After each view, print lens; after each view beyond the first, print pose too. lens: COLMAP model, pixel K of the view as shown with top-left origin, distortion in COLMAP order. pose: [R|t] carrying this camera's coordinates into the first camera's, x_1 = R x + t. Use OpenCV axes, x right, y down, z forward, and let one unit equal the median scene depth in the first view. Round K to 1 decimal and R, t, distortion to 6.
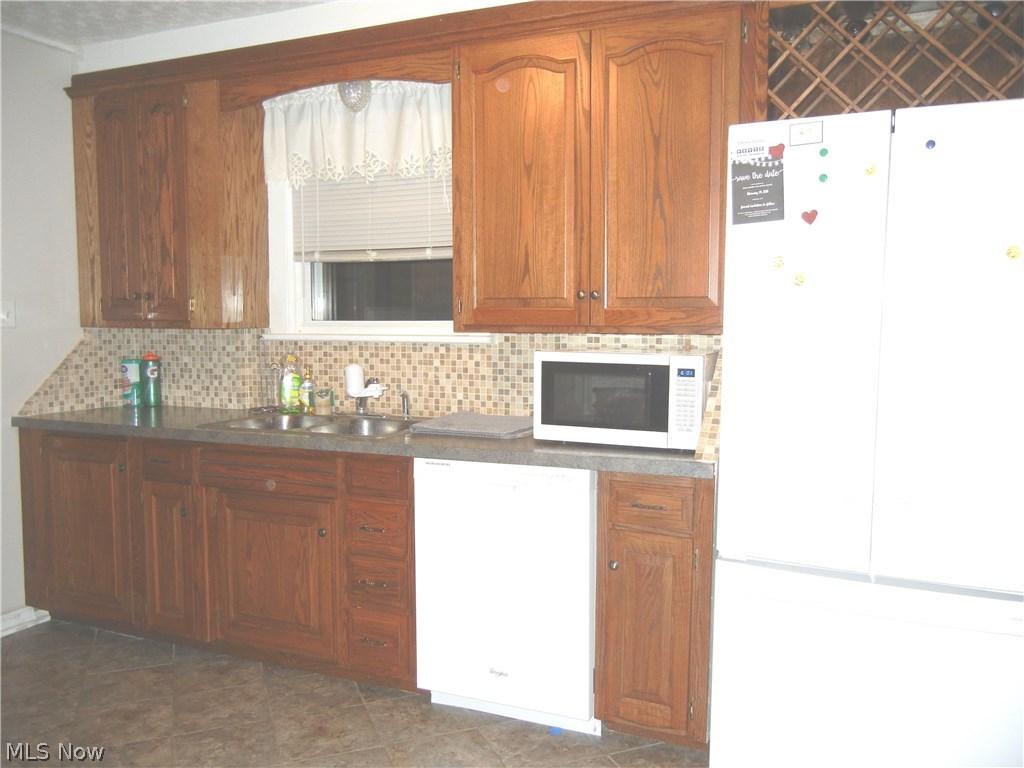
lens RADIAL K [[896.9, 0, 508.4], [0, 896.9, 389.0], [0, 0, 1]] dist [0.003803, 0.061141]
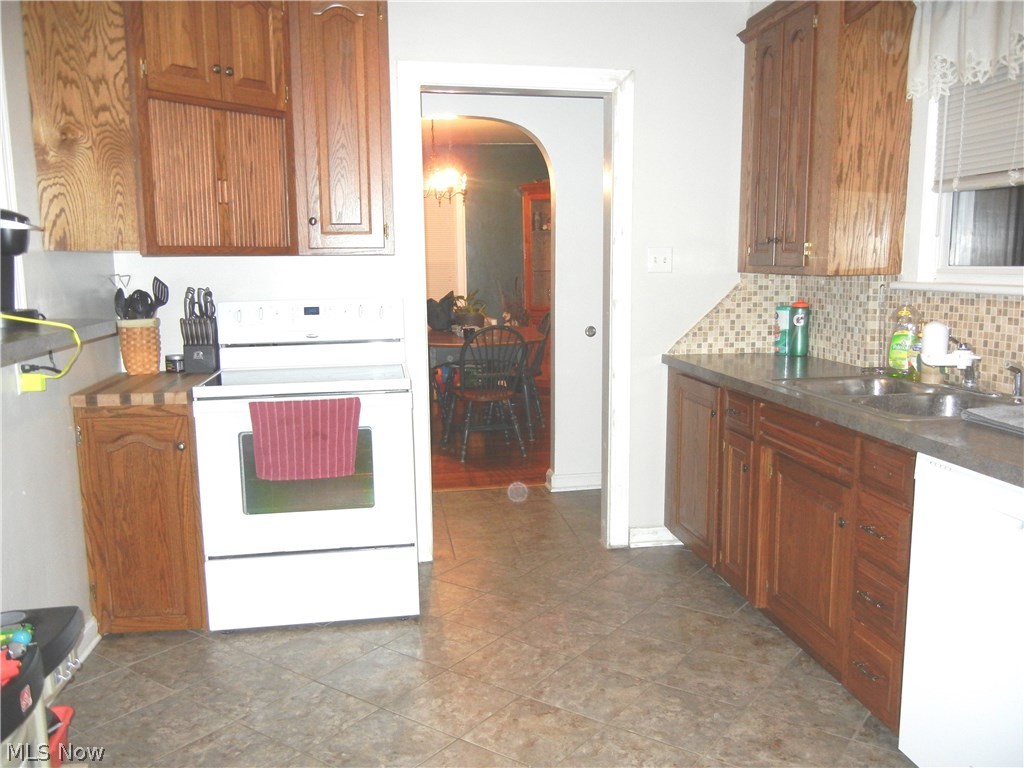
lens RADIAL K [[896.9, 0, 508.4], [0, 896.9, 389.0], [0, 0, 1]] dist [0.003803, 0.061141]
pose [[0.563547, 0.115769, -0.817932, 0.231504], [-0.064518, 0.993275, 0.096135, -0.018994], [0.823561, -0.001405, 0.567226, 0.217276]]
